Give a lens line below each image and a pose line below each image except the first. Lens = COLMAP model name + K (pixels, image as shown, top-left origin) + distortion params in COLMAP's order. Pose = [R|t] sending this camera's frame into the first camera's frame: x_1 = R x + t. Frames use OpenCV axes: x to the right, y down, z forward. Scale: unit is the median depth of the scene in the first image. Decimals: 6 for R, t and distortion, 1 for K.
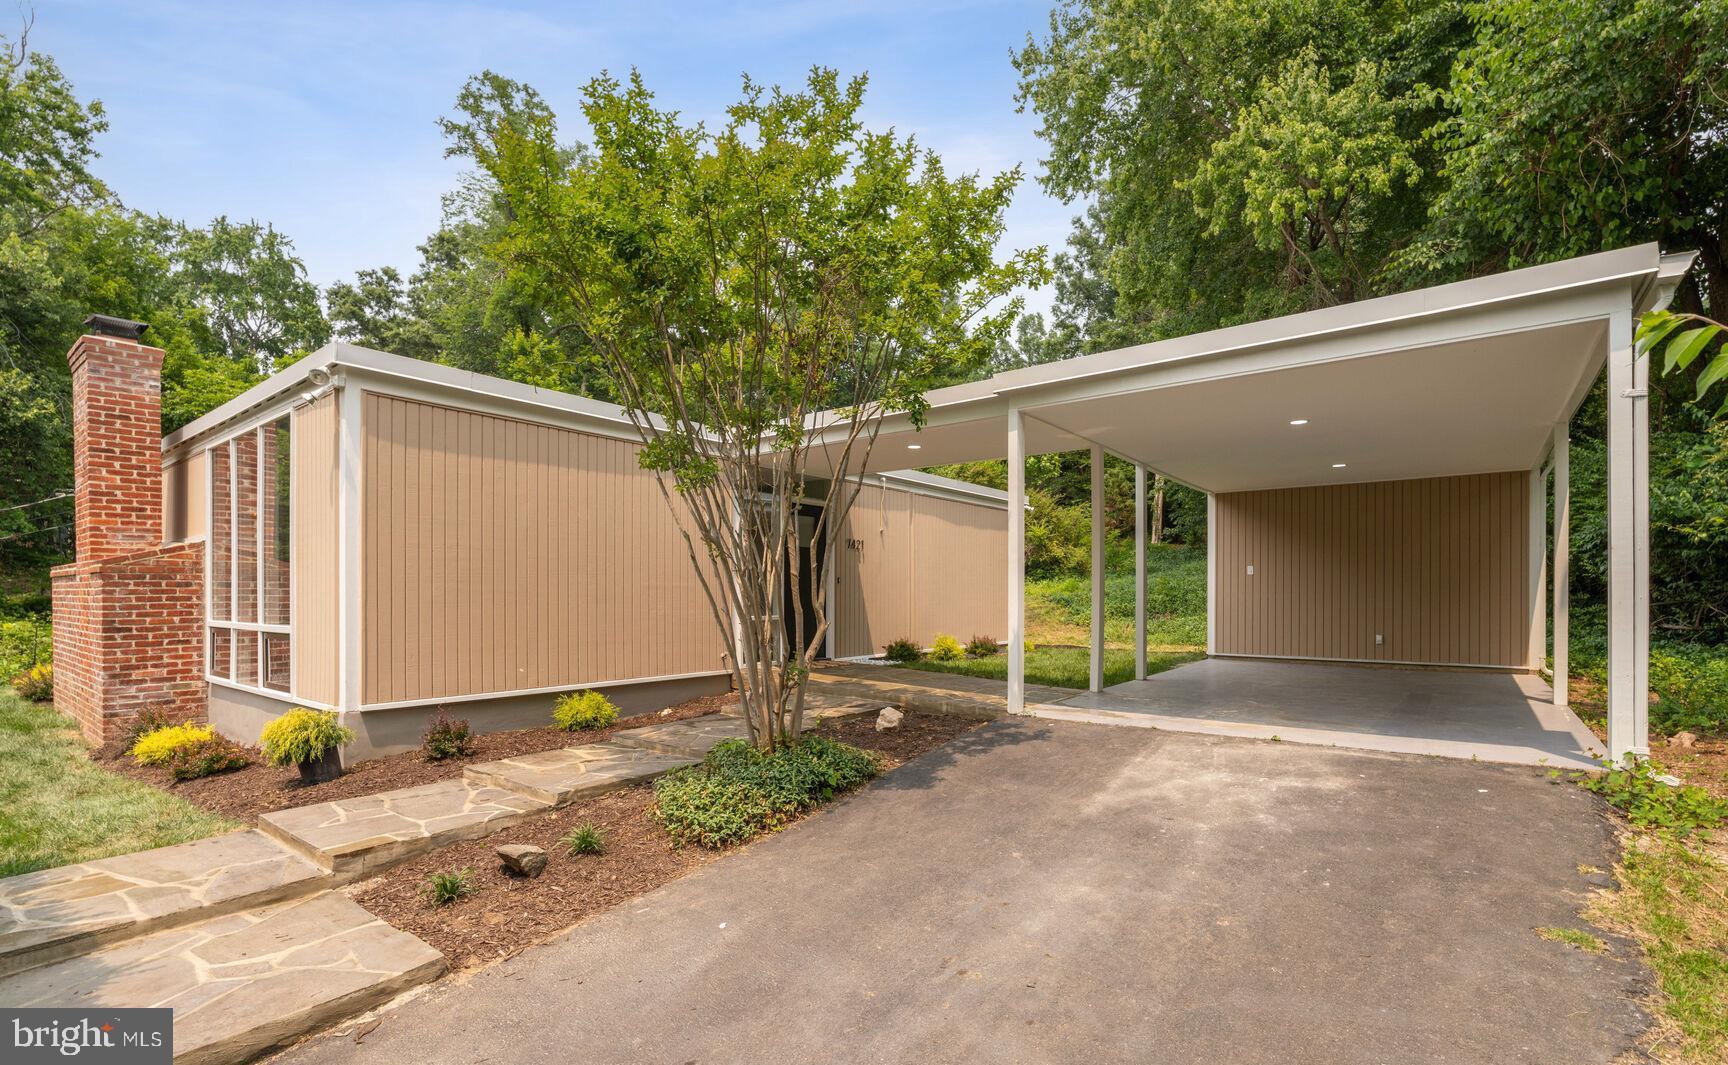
lens RADIAL K [[782.6, 0, 864.3], [0, 782.6, 594.2], [0, 0, 1]] dist [0.001878, 0.000163]
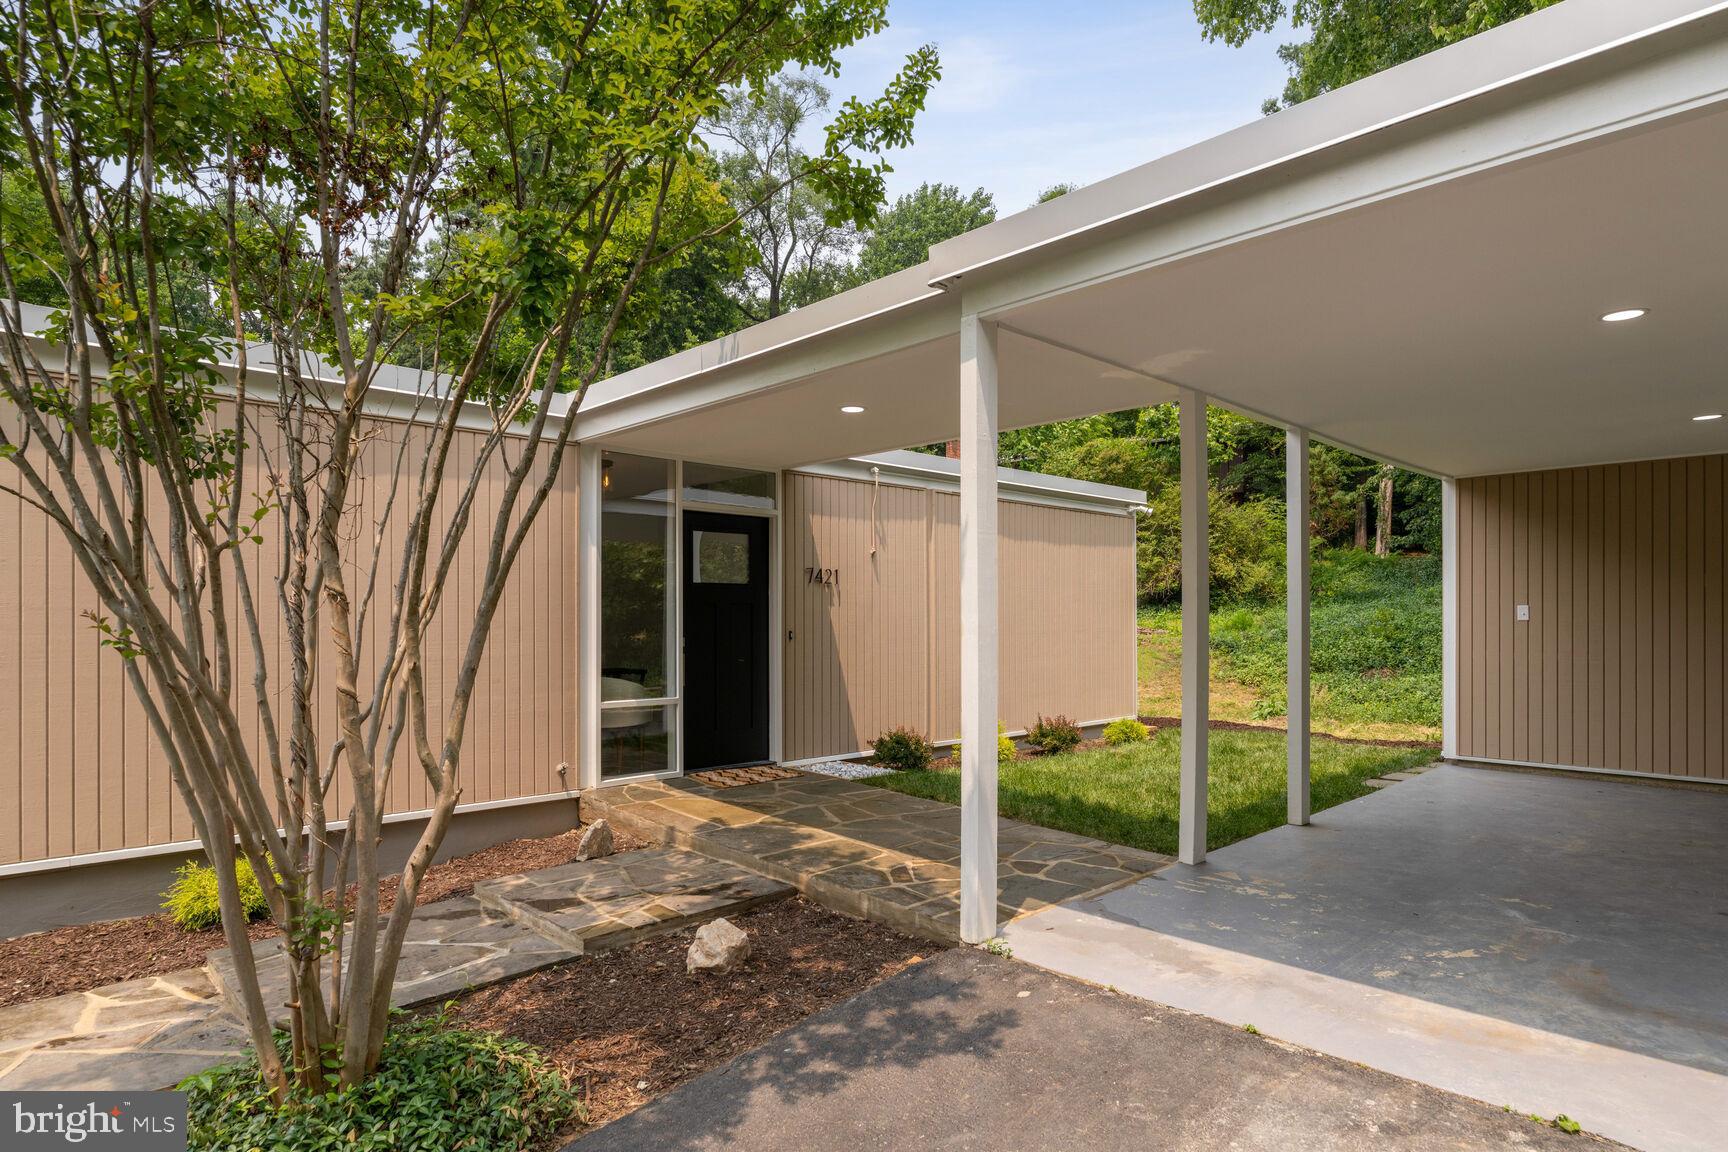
lens RADIAL K [[962.0, 0, 856.8], [0, 962.0, 614.9], [0, 0, 1]] dist [0.002145, -0.000330]
pose [[0.987548, -0.003701, -0.157272, 0.133711], [0.003440, 0.999992, -0.001930, -0.031087], [0.157278, 0.001365, 0.987553, 0.248493]]
